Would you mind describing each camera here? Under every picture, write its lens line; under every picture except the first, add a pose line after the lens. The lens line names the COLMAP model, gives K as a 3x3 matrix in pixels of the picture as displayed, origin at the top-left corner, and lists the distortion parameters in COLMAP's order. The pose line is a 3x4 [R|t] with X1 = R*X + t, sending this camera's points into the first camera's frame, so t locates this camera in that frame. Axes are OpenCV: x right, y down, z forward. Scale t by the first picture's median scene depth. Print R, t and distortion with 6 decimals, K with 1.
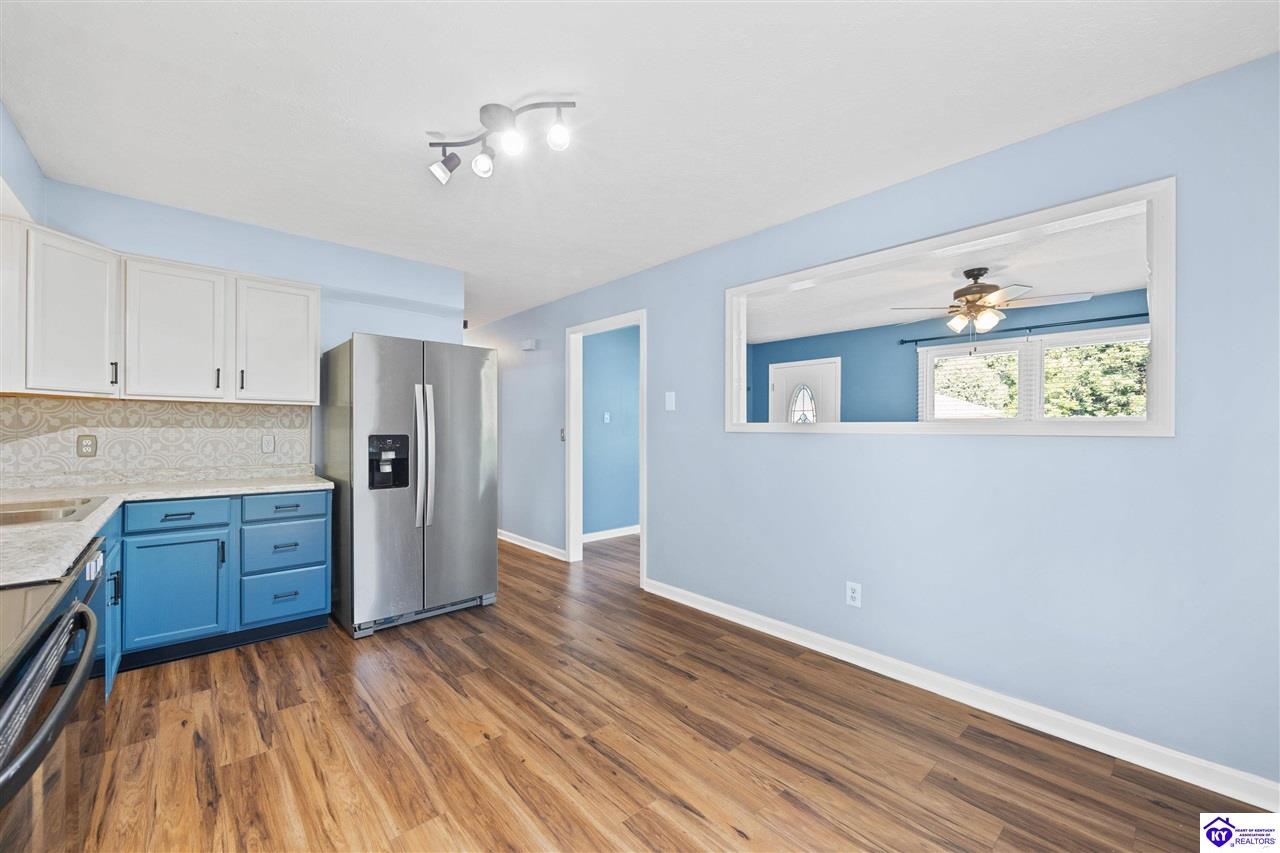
lens RADIAL K [[503.8, 0, 640.0], [0, 503.8, 426.5], [0, 0, 1]] dist [-0.000096, -0.000065]
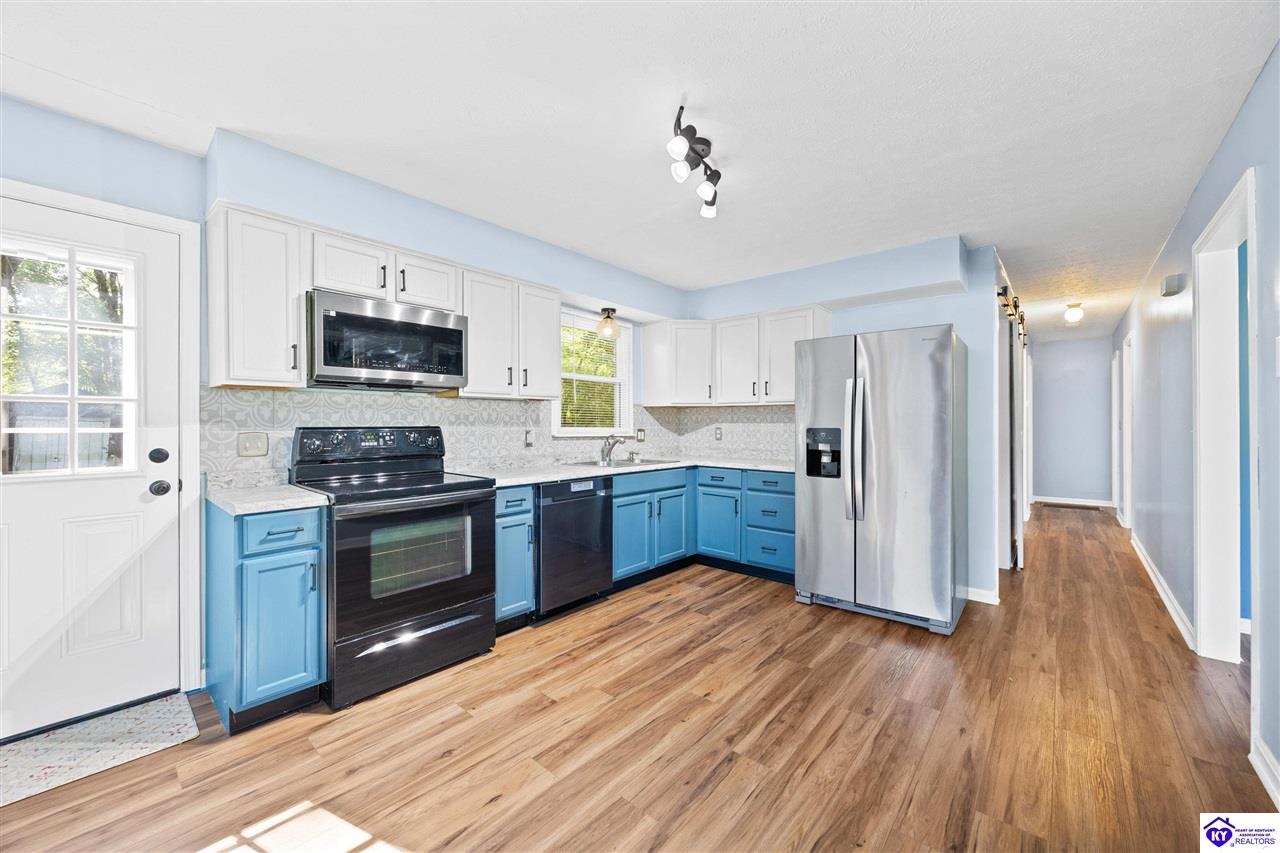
lens RADIAL K [[494.9, 0, 640.0], [0, 494.9, 426.5], [0, 0, 1]] dist [-0.001339, -0.000281]
pose [[0.118810, -0.000084, -0.992917, 0.651203], [0.009519, 0.999954, 0.001054, 0.010087], [0.992871, -0.009577, 0.118805, 0.607364]]
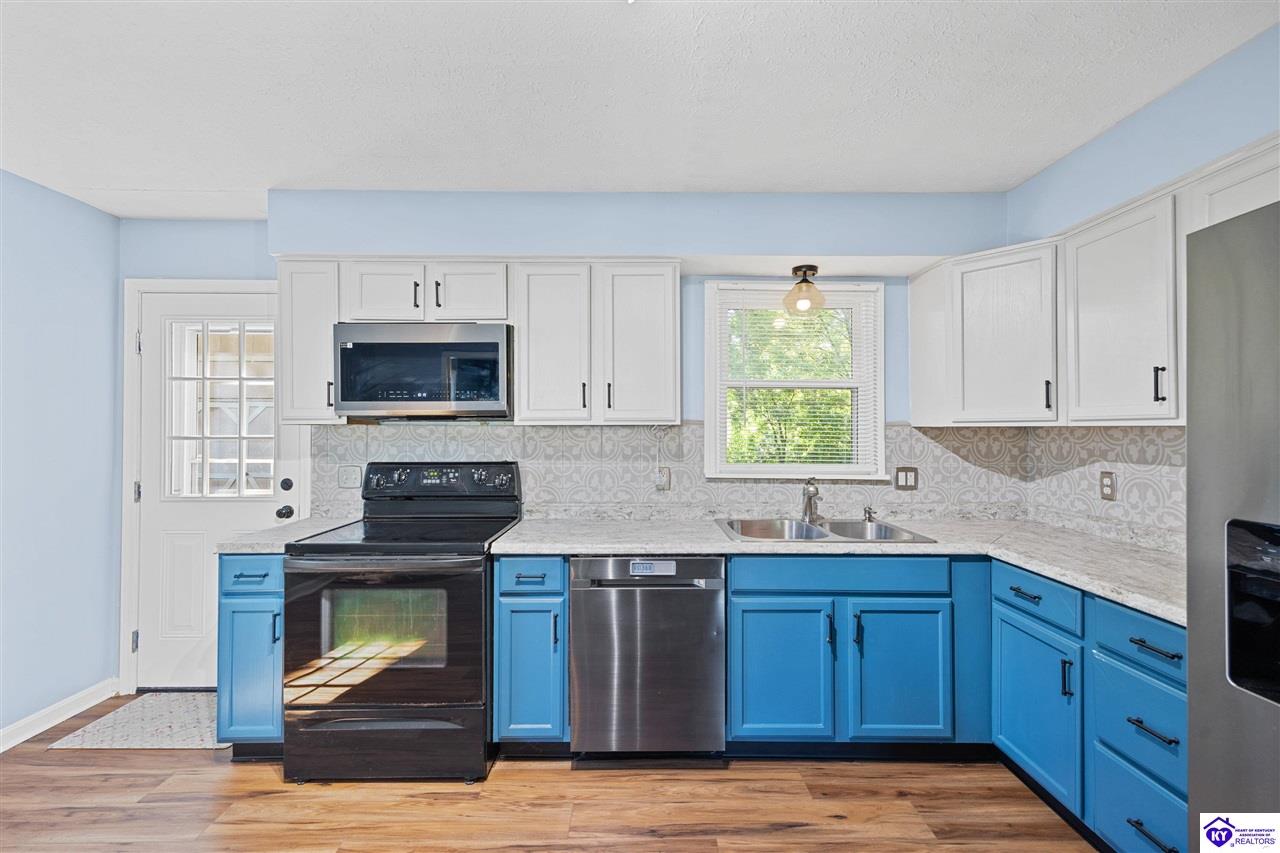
lens RADIAL K [[523.4, 0, 640.0], [0, 523.4, 426.5], [0, 0, 1]] dist [0.007013, -0.000084]
pose [[-0.671705, -0.010243, -0.740748, -0.013934], [0.002721, 0.999864, -0.016294, -0.047880], [0.740814, -0.012961, -0.671586, 1.163062]]
